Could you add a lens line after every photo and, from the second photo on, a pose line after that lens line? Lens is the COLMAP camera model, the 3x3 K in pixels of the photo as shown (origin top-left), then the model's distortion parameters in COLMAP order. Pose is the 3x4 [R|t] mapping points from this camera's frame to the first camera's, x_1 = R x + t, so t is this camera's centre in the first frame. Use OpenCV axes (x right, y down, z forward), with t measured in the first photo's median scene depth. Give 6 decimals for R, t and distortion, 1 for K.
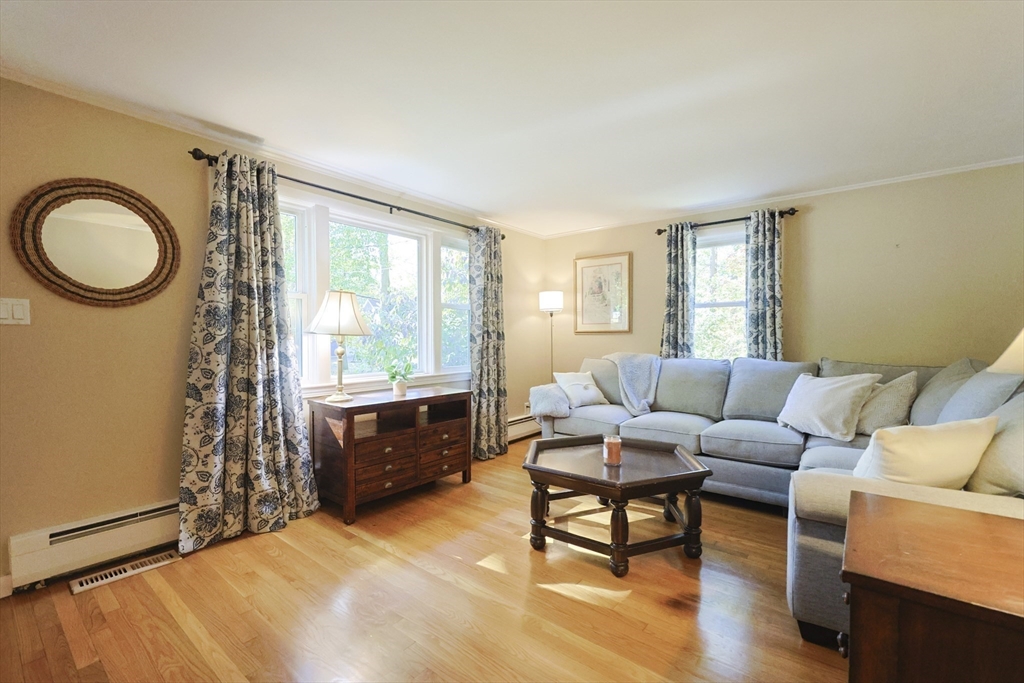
lens RADIAL K [[439.2, 0, 513.1], [0, 439.2, 346.1], [0, 0, 1]] dist [0.003082, 0.000458]
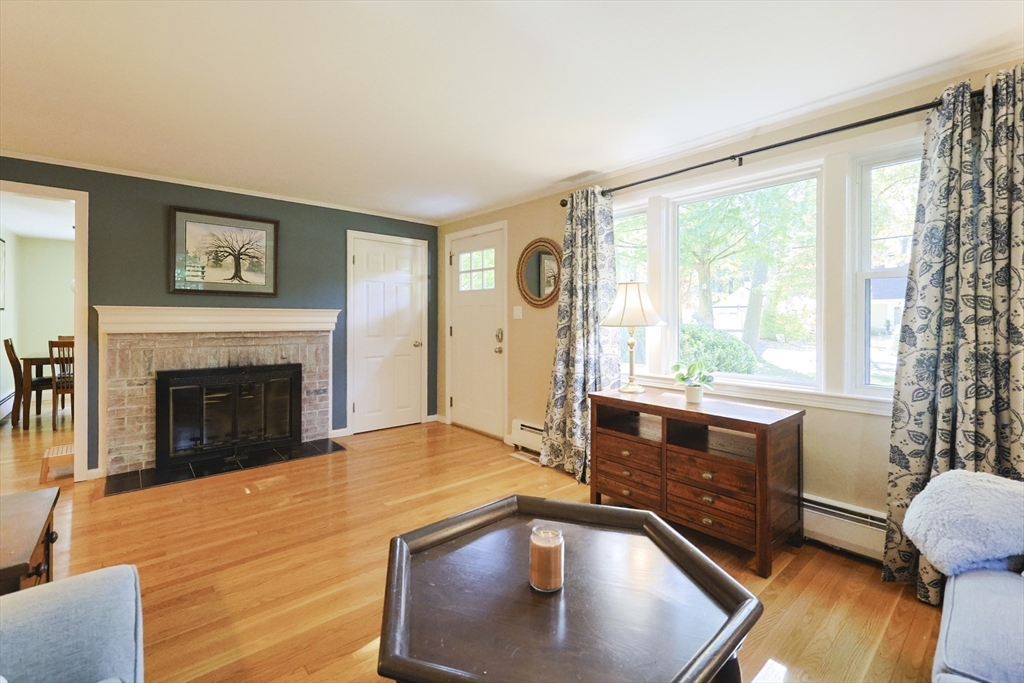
lens RADIAL K [[439.2, 0, 525.4], [0, 439.2, 317.8], [0, 0, 1]] dist [0.003082, 0.000458]
pose [[-0.150216, -0.004266, -0.988644, 0.645260], [-0.023859, 0.999715, -0.000688, -0.037306], [0.988365, 0.023485, -0.150275, 0.926564]]
